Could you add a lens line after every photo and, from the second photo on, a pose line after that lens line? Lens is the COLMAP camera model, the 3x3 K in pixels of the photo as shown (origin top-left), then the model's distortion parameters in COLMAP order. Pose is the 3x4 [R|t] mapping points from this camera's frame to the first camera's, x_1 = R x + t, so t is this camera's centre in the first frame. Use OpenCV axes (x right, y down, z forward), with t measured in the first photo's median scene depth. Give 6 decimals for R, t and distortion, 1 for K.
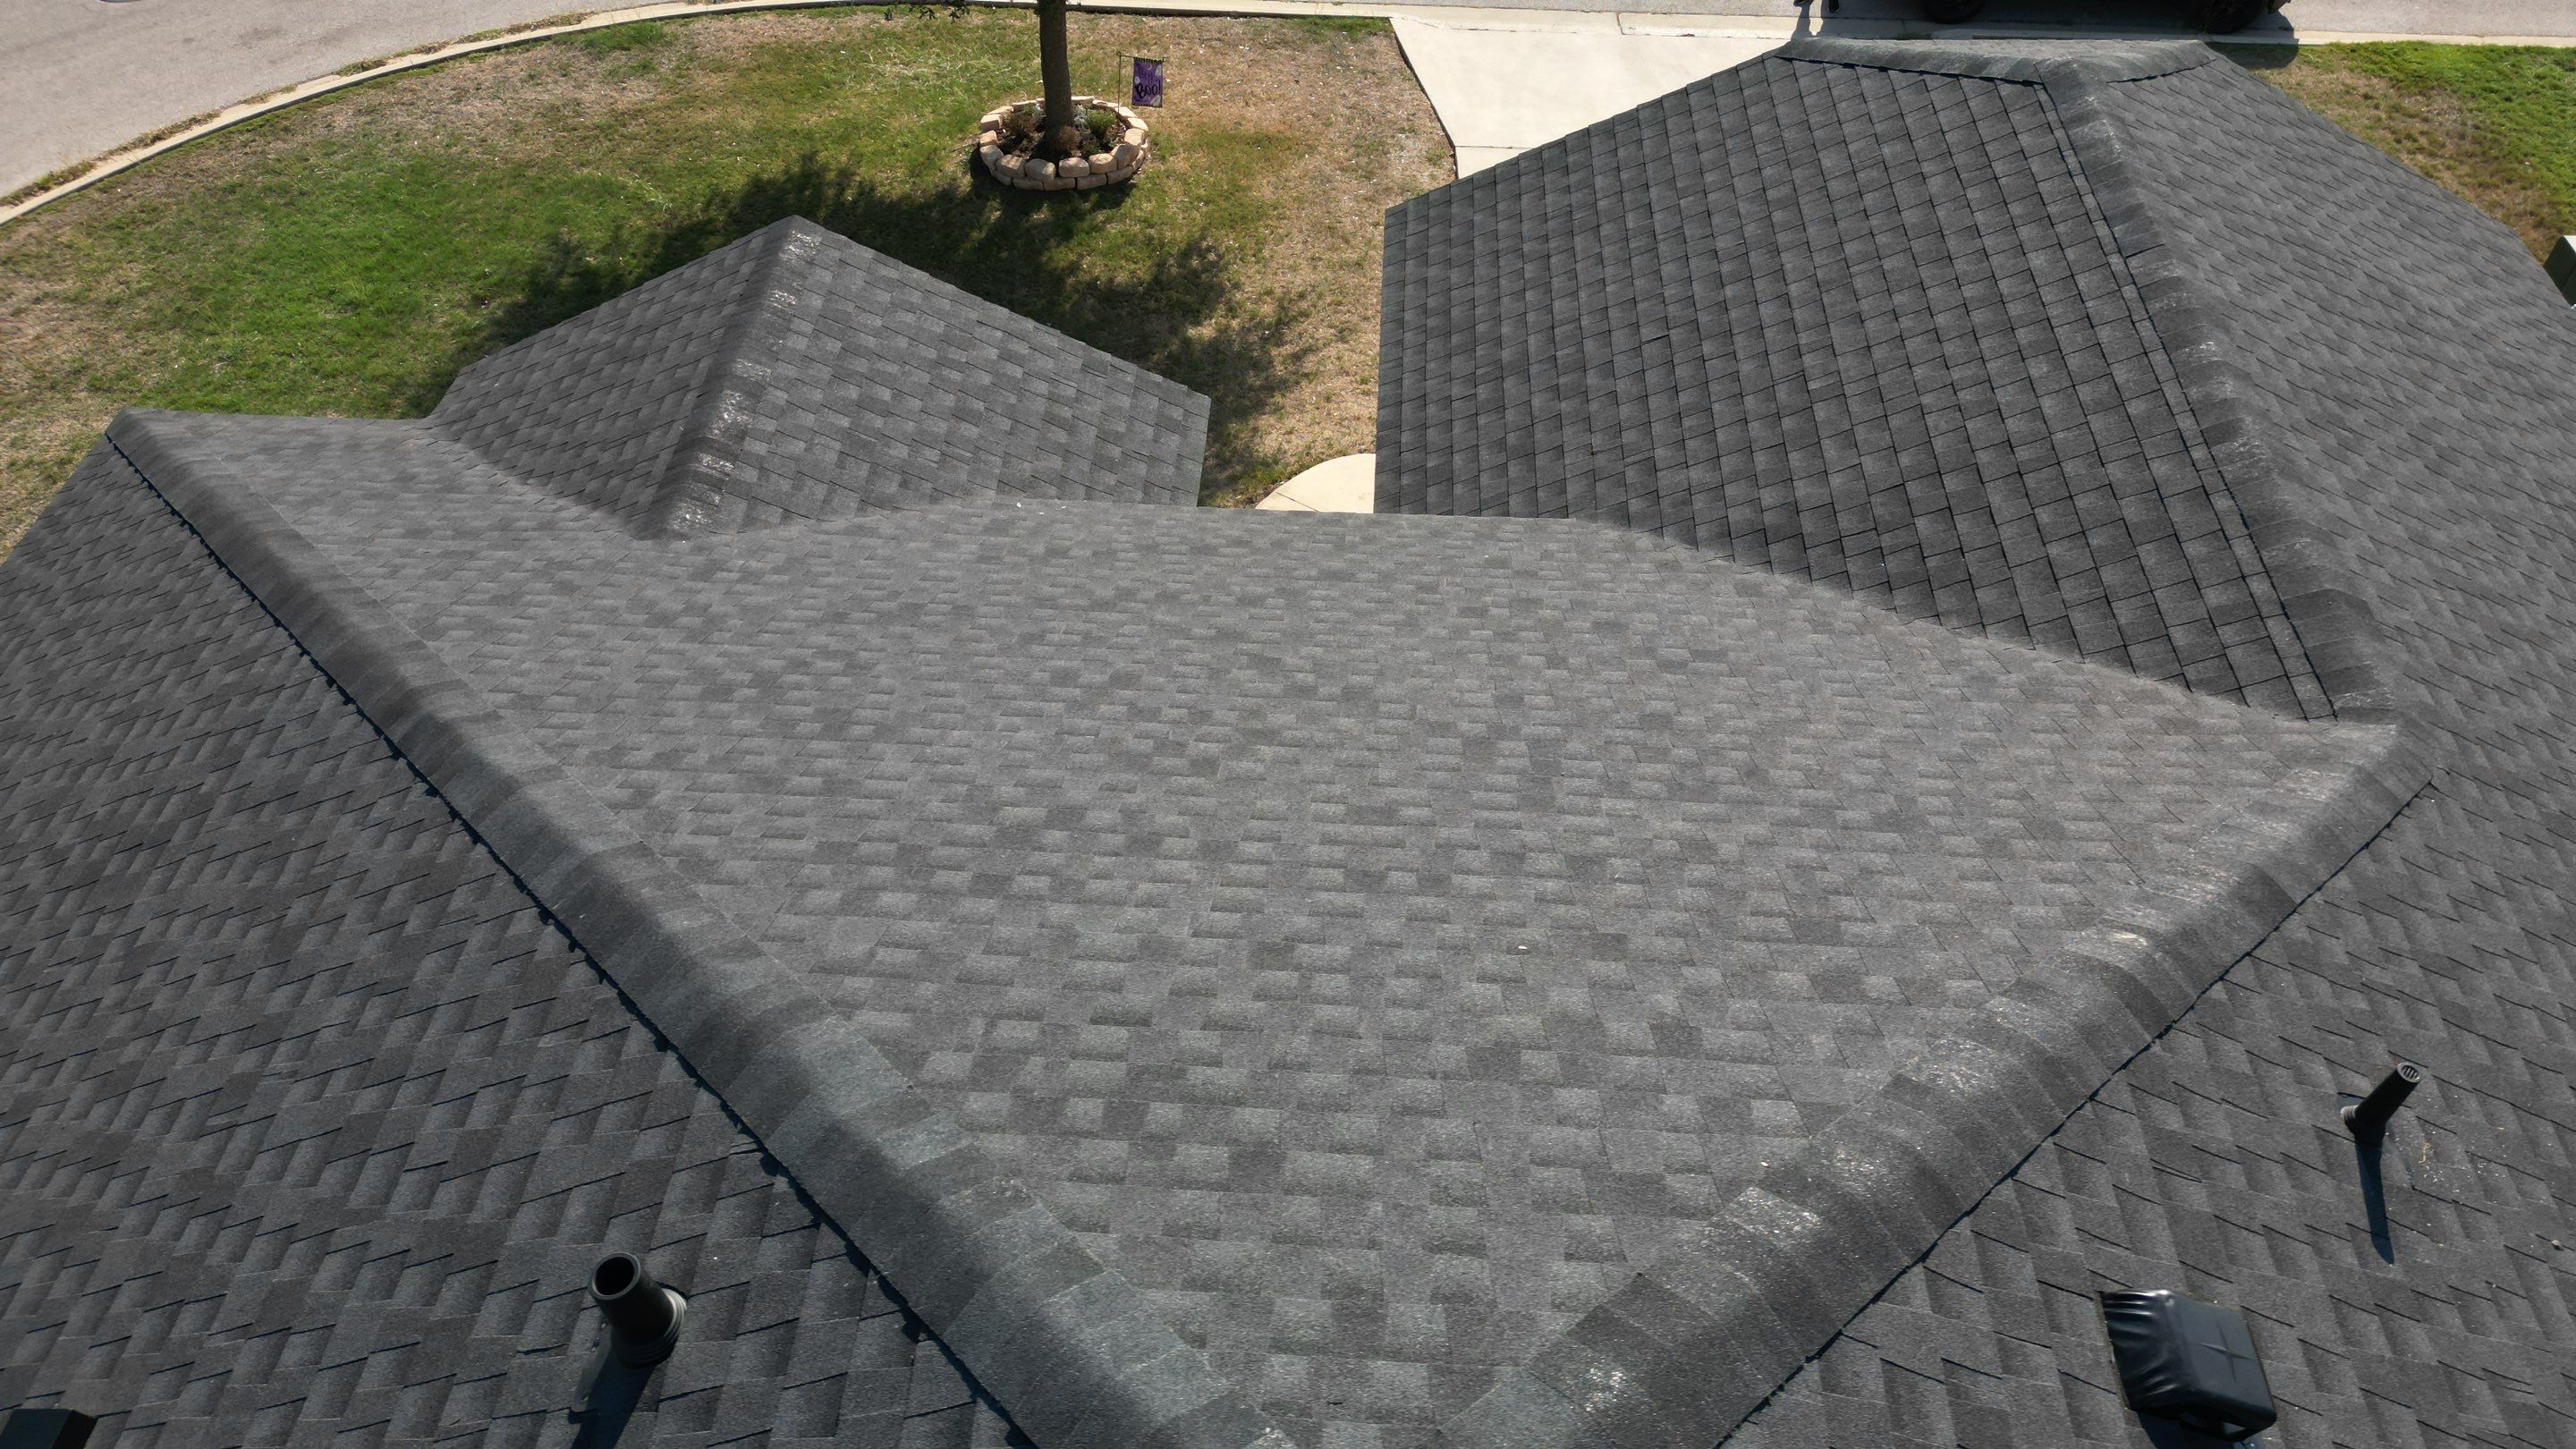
lens RADIAL K [[1801.0, 0, 1282.7], [0, 1801.0, 728.8], [0, 0, 1]] dist [0.085744, -0.087318]
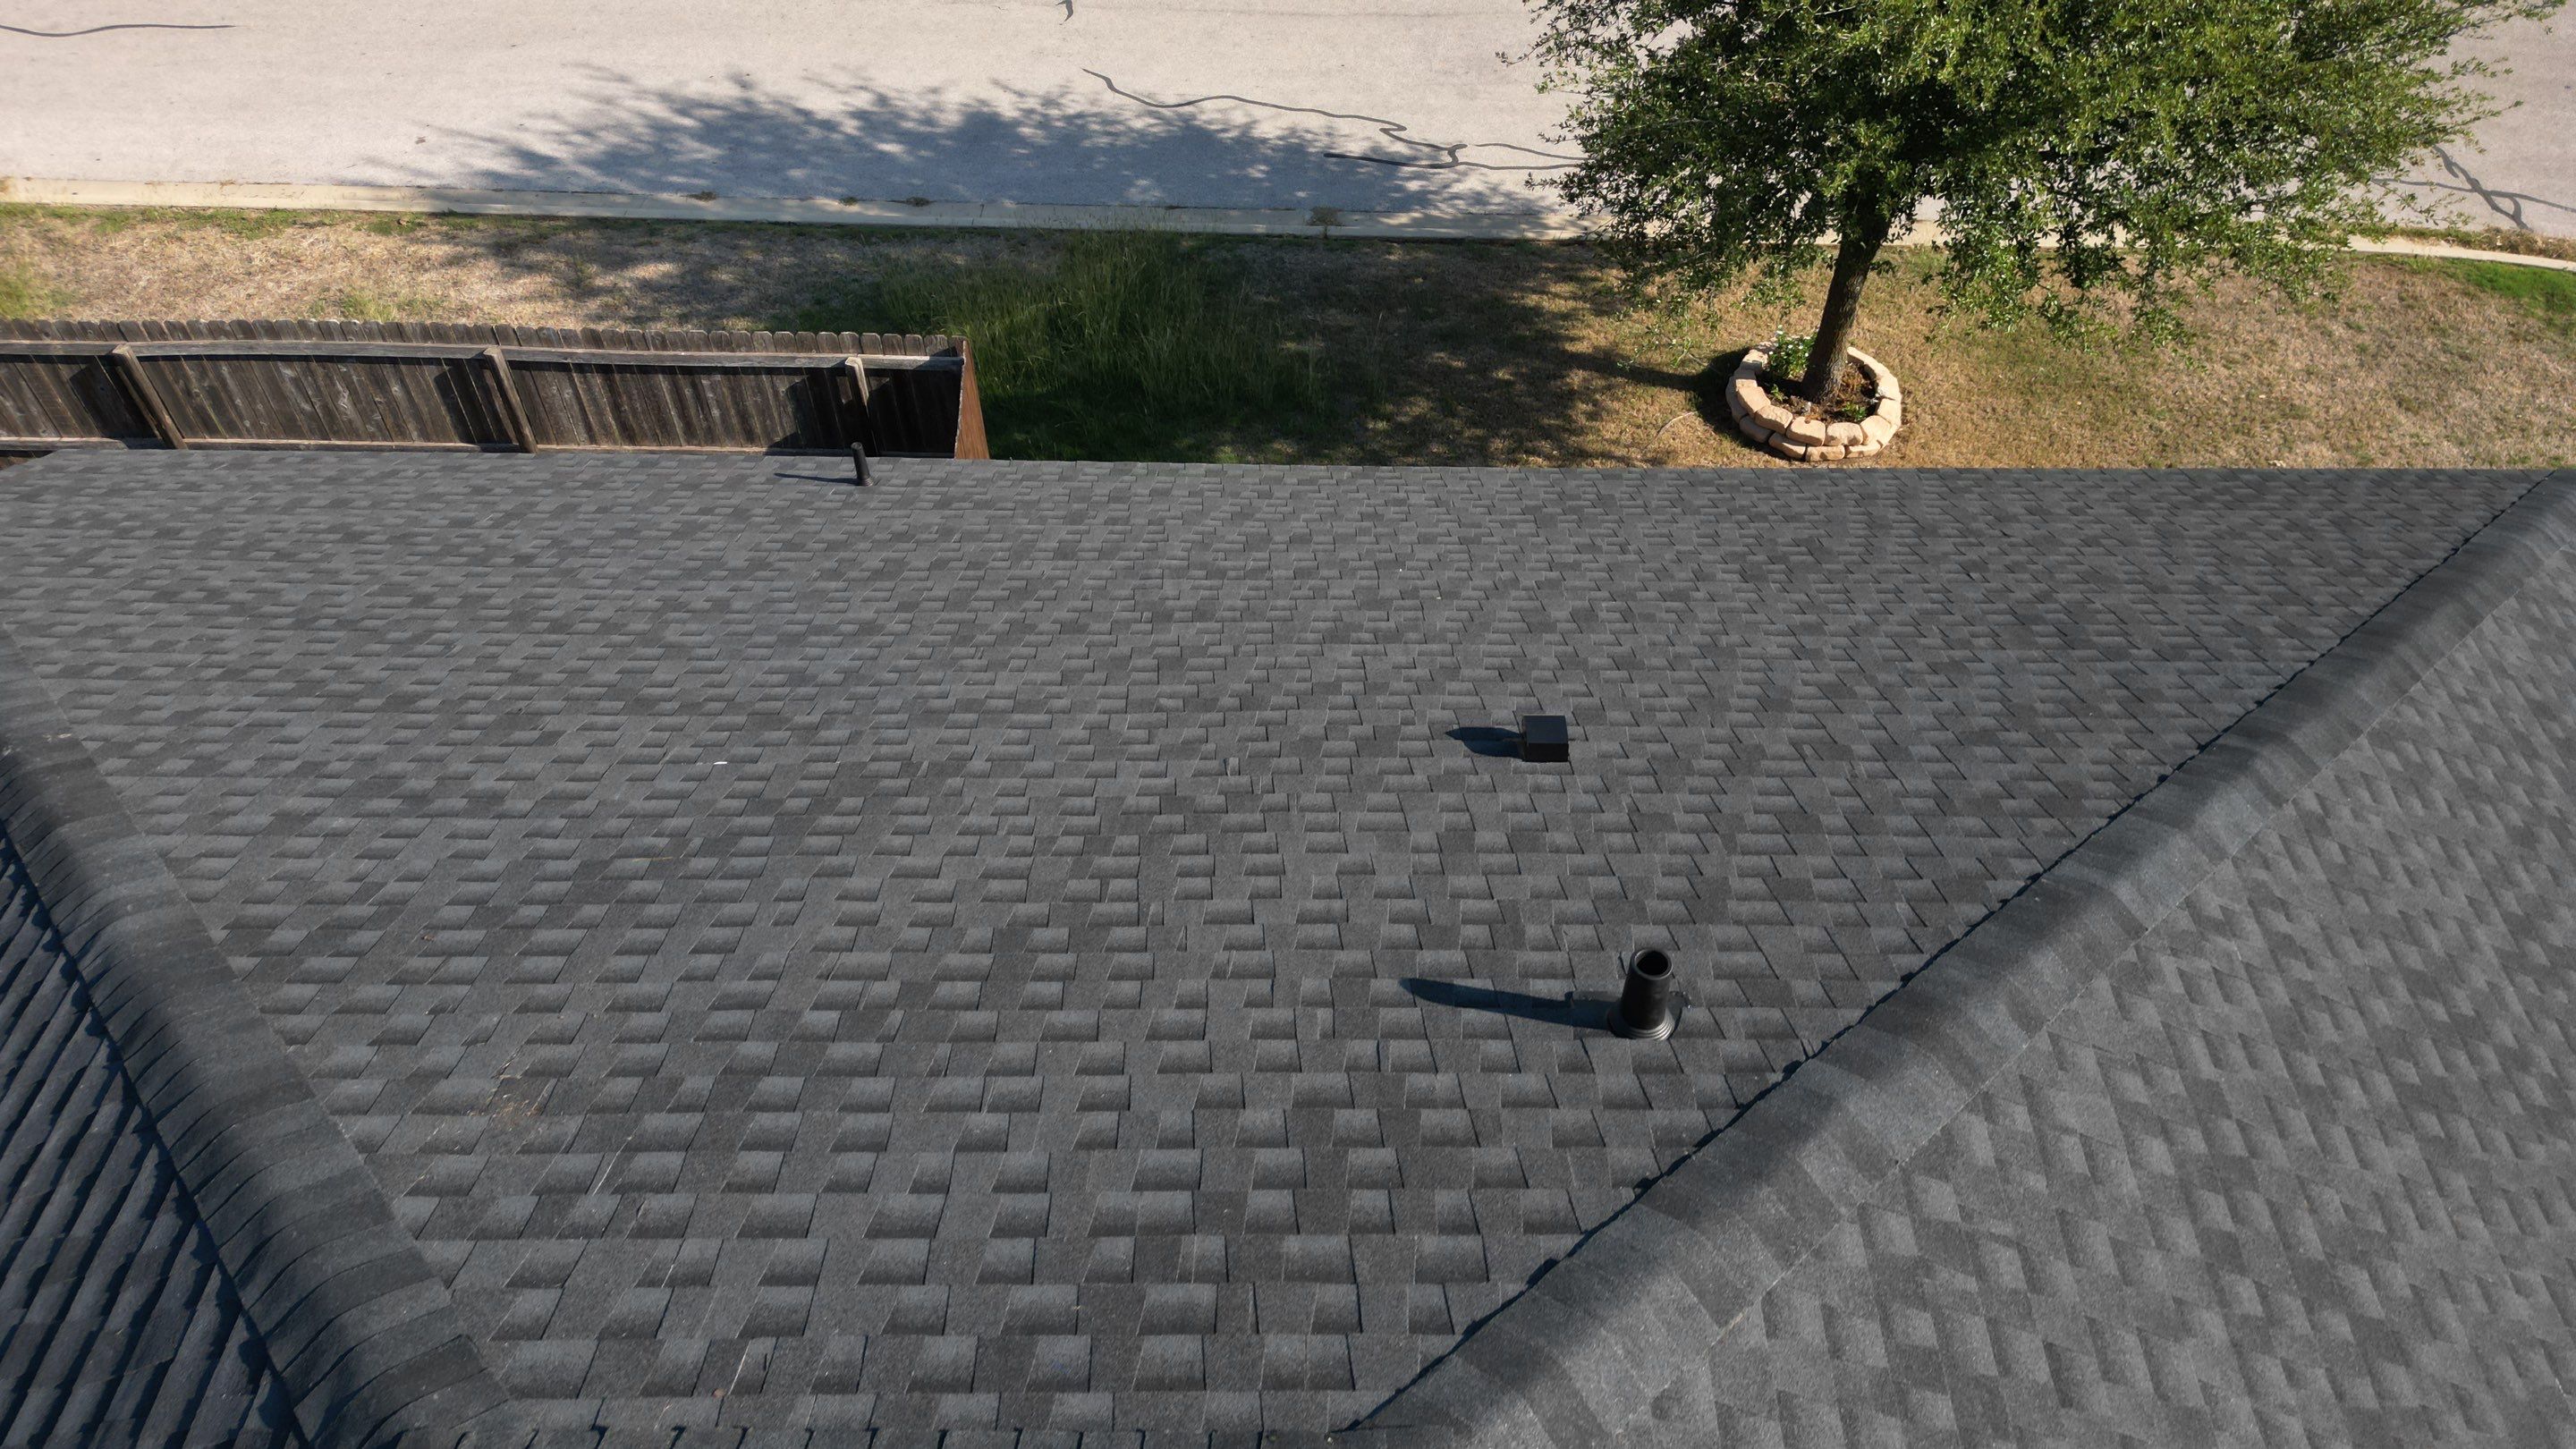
lens RADIAL K [[1801.0, 0, 1290.9], [0, 1801.0, 731.8], [0, 0, 1]] dist [0.085744, -0.087318]
pose [[0.042075, 0.741261, -0.669897, 0.204729], [-0.735746, 0.476607, 0.481169, -0.115365], [0.675950, 0.472628, 0.565433, 0.038548]]
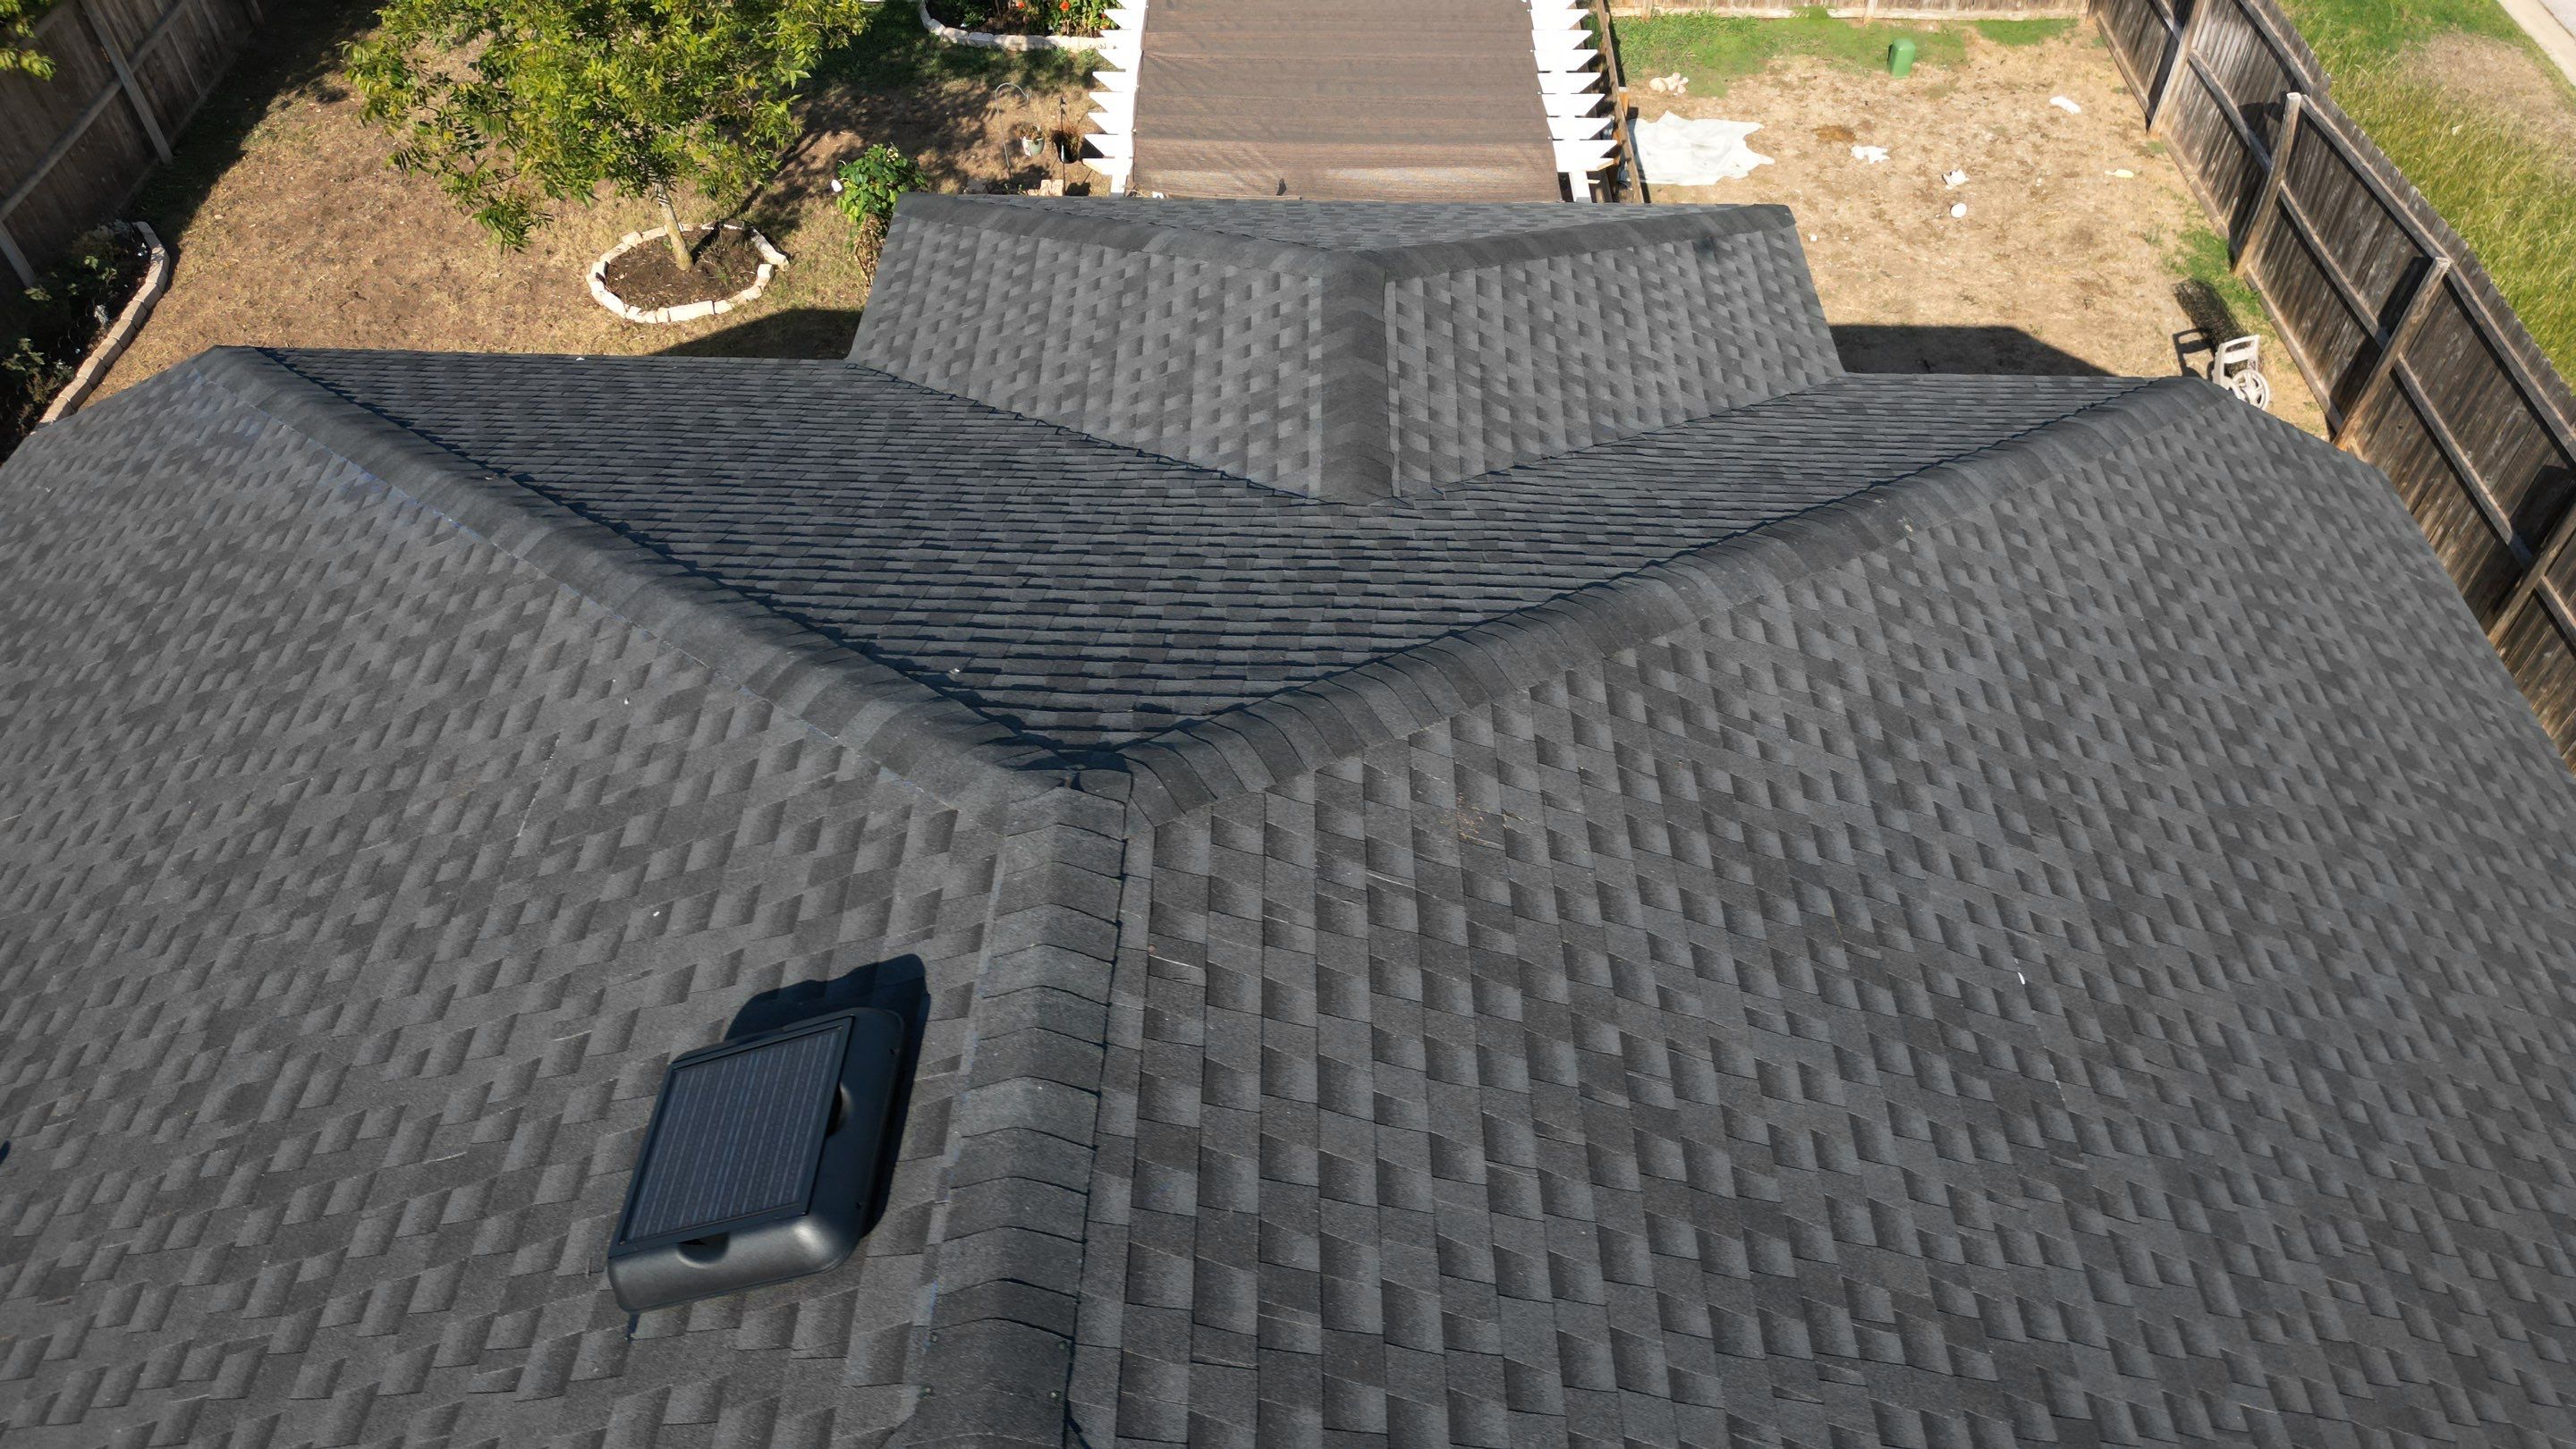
lens RADIAL K [[1801.0, 0, 1287.0], [0, 1801.0, 731.3], [0, 0, 1]] dist [0.085744, -0.087318]
pose [[-0.999102, 0.028181, -0.031624, -0.072374], [-0.033897, -0.084225, 0.995870, -0.348323], [0.025401, 0.996048, 0.085105, 0.190040]]
